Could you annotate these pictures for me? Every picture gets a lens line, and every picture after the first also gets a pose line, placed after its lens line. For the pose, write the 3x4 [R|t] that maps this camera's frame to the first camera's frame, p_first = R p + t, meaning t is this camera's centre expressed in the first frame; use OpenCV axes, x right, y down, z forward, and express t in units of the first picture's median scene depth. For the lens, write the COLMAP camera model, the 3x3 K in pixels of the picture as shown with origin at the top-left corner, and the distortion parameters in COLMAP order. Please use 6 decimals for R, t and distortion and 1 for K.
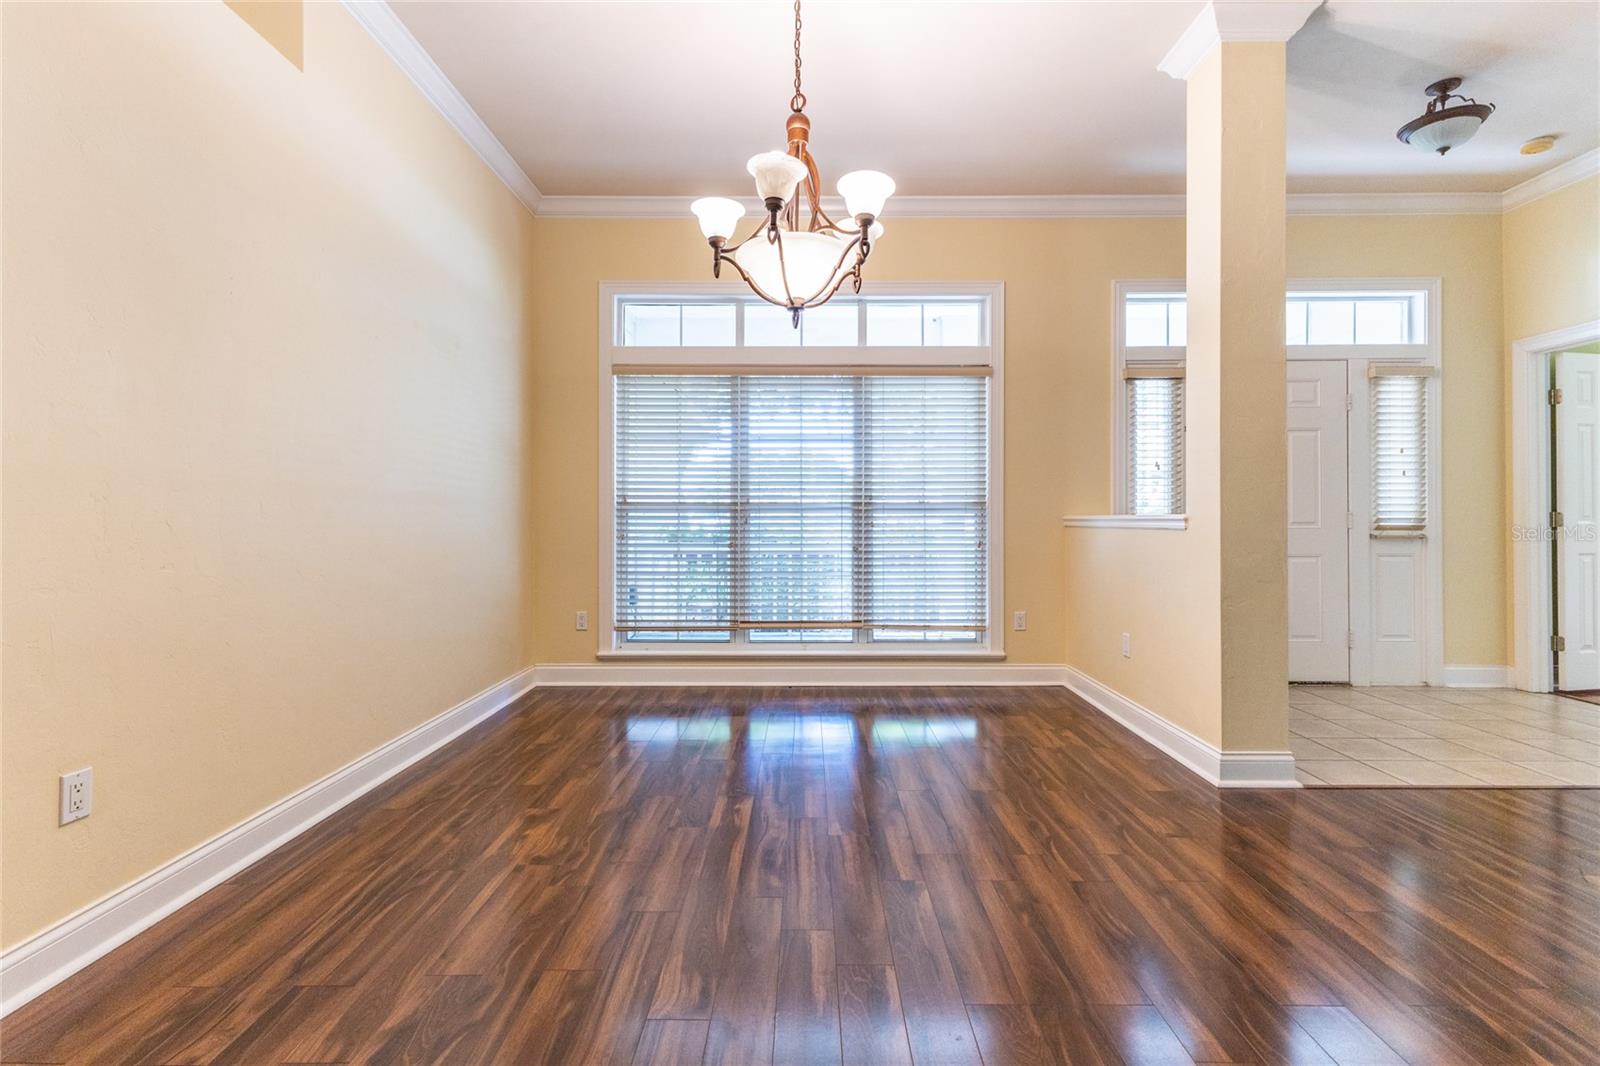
lens RADIAL K [[717.6, 0, 802.8], [0, 717.6, 510.3], [0, 0, 1]] dist [0.002336, -0.000038]
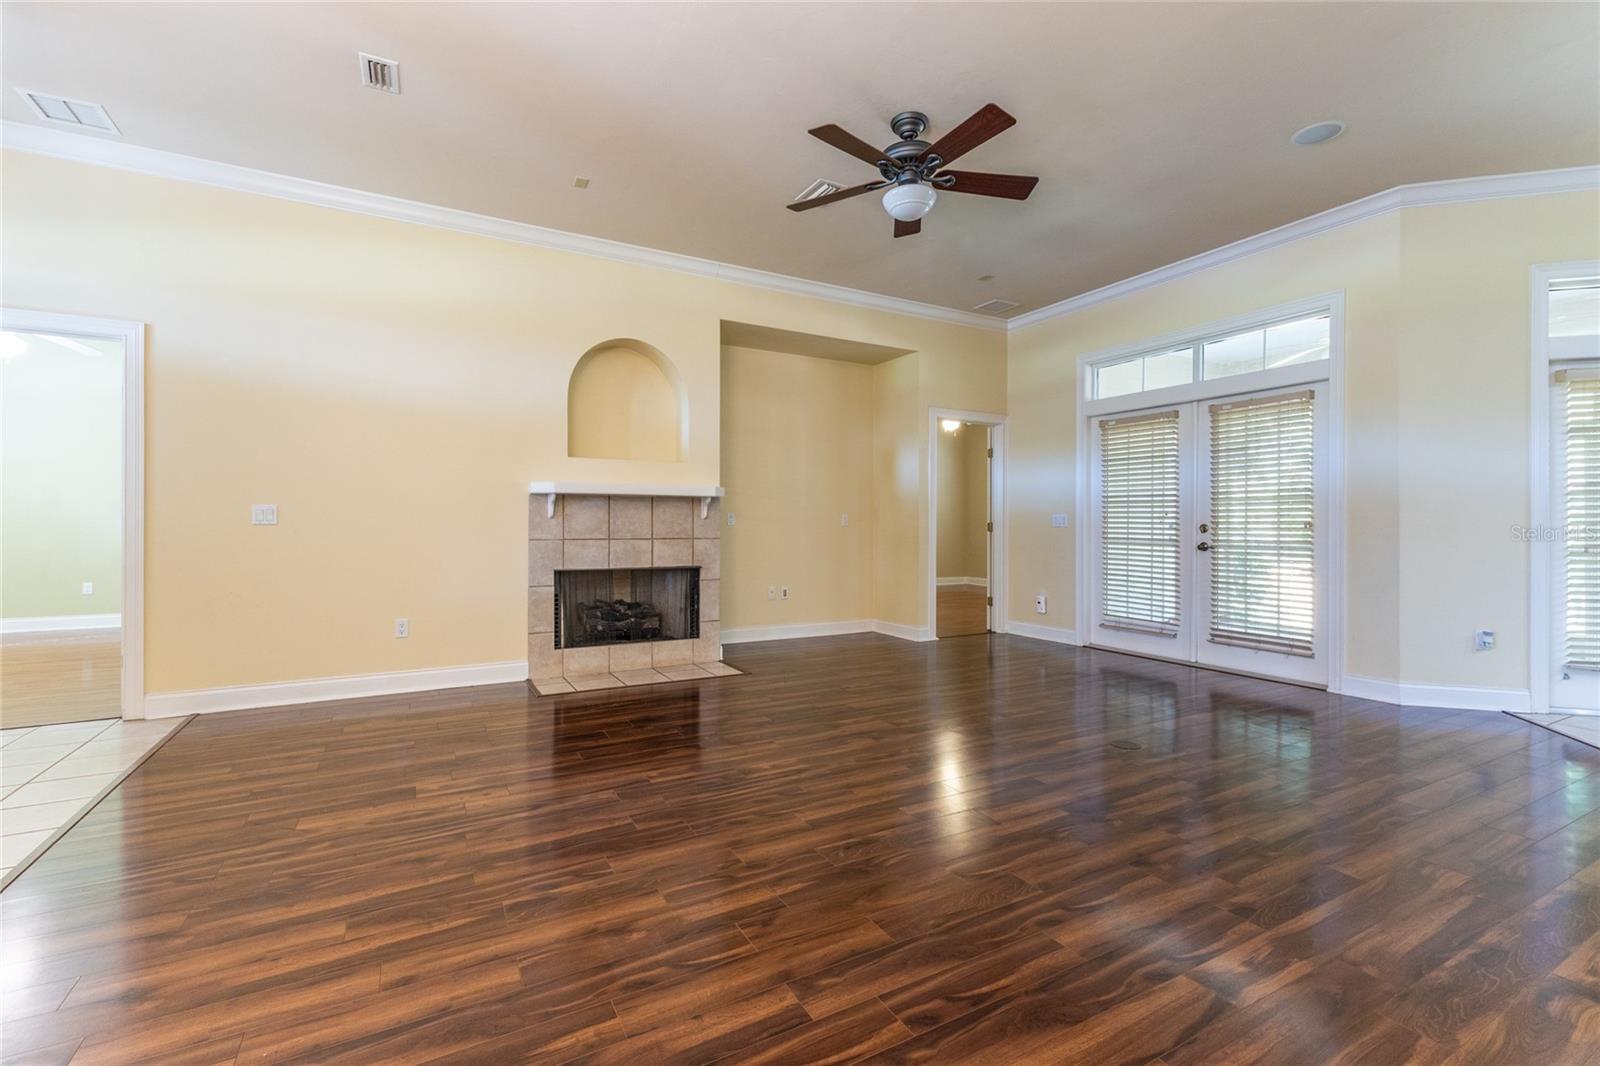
lens RADIAL K [[701.9, 0, 795.6], [0, 701.9, 522.8], [0, 0, 1]] dist [0.008639, -0.000385]
pose [[-0.486742, 0.002514, 0.873542, -0.148979], [-0.011825, 0.999885, -0.009466, 0.004177], [-0.873466, -0.014937, -0.486656, 0.401142]]
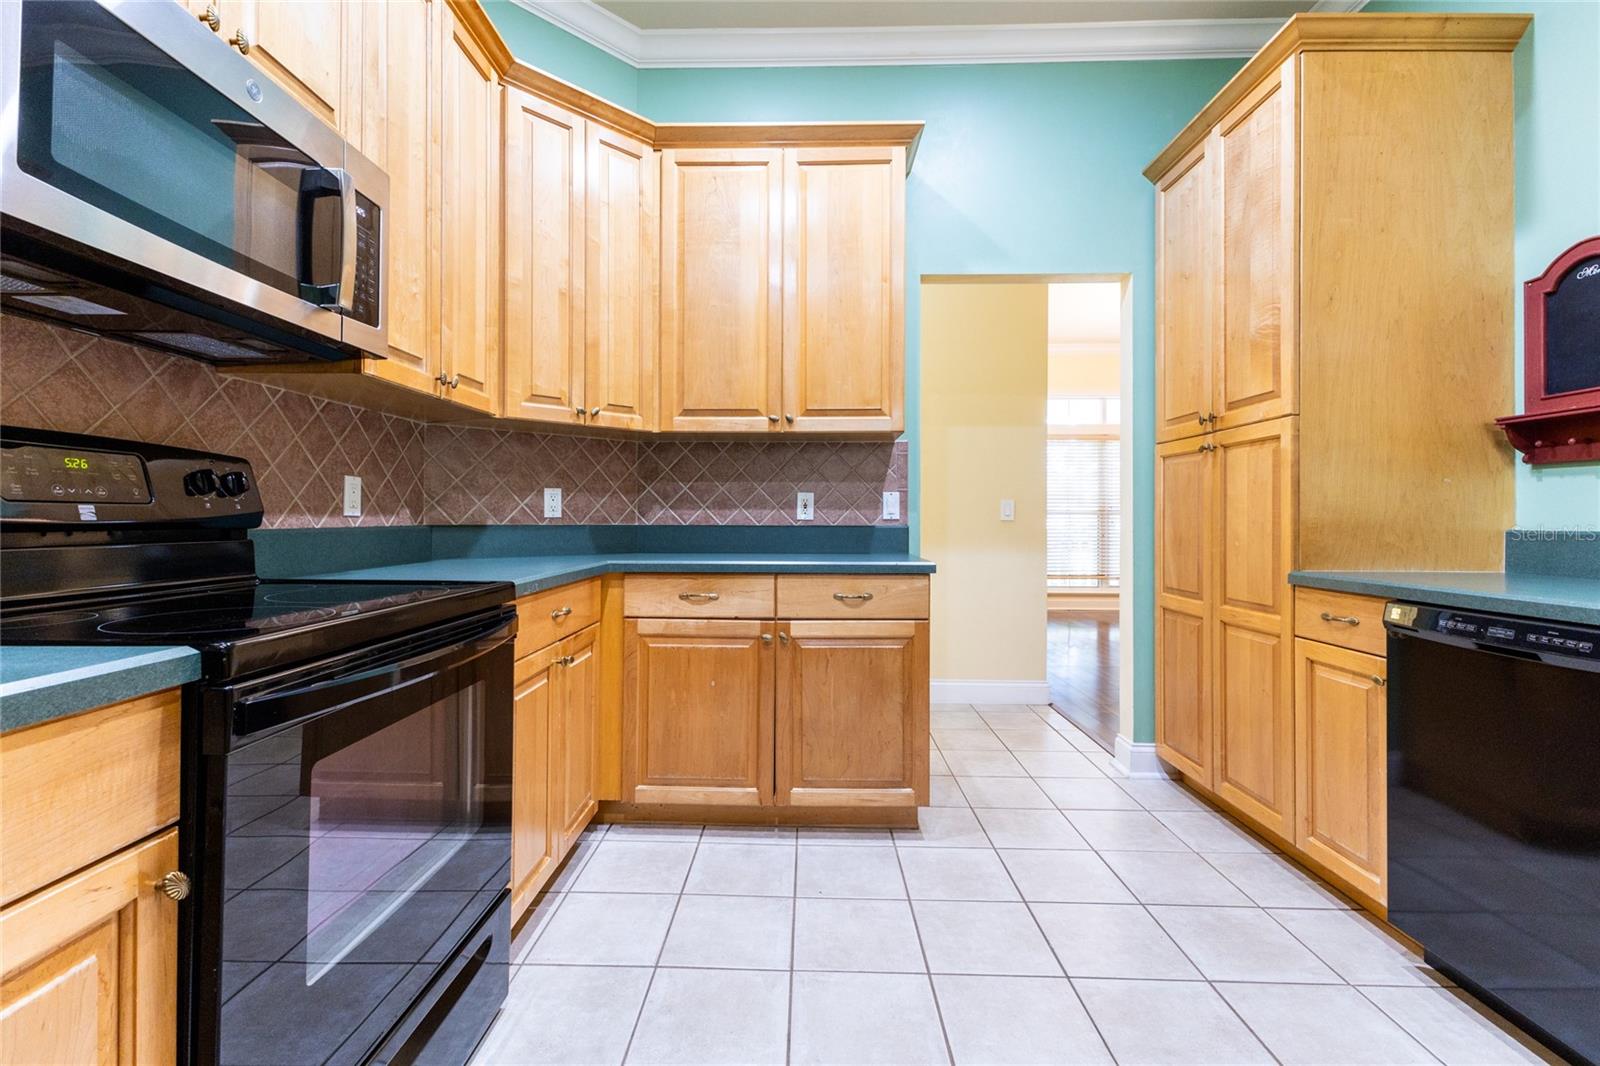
lens RADIAL K [[701.9, 0, 795.6], [0, 701.9, 522.8], [0, 0, 1]] dist [0.008639, -0.000385]
pose [[0.999851, 0.003533, -0.016893, -0.682260], [-0.003208, 0.999810, 0.019227, -0.009789], [0.016958, -0.019170, 0.999672, -0.811816]]
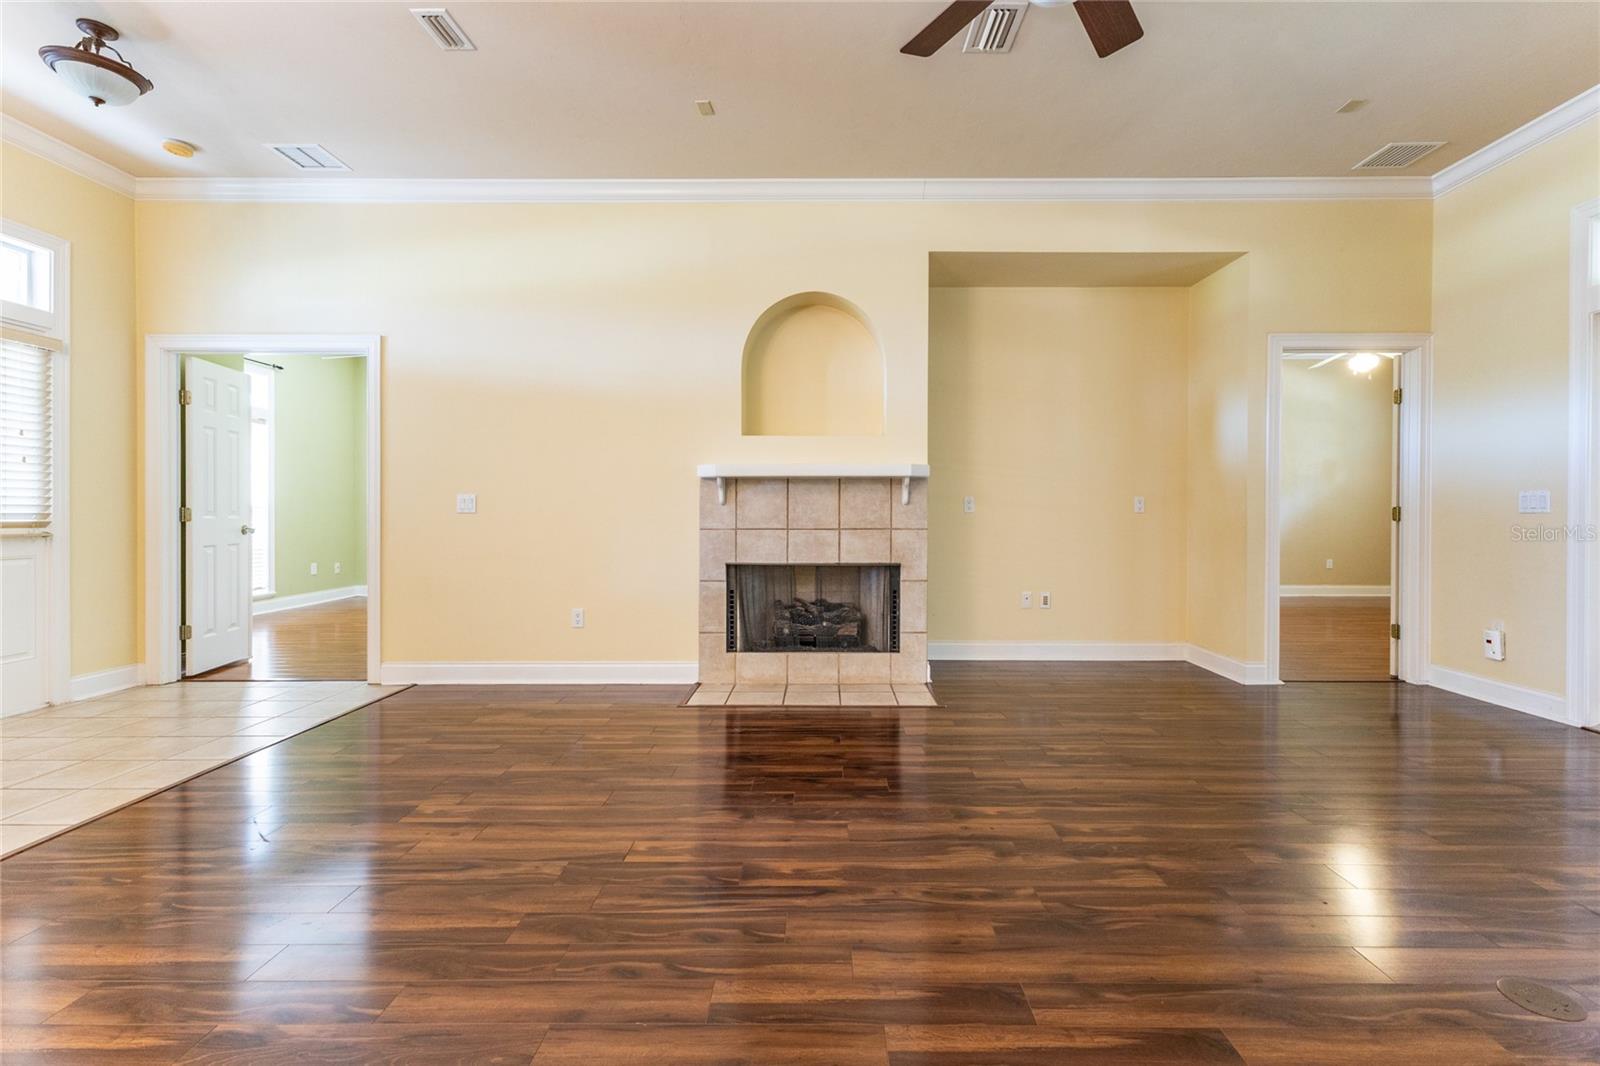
lens RADIAL K [[719.6, 0, 819.7], [0, 719.6, 516.4], [0, 0, 1]] dist [0.013229, -0.004701]
pose [[-0.000894, -0.005209, 0.999986, -0.010499], [-0.010523, 0.999931, 0.005200, 0.000446], [-0.999944, -0.010518, -0.000949, 0.073198]]
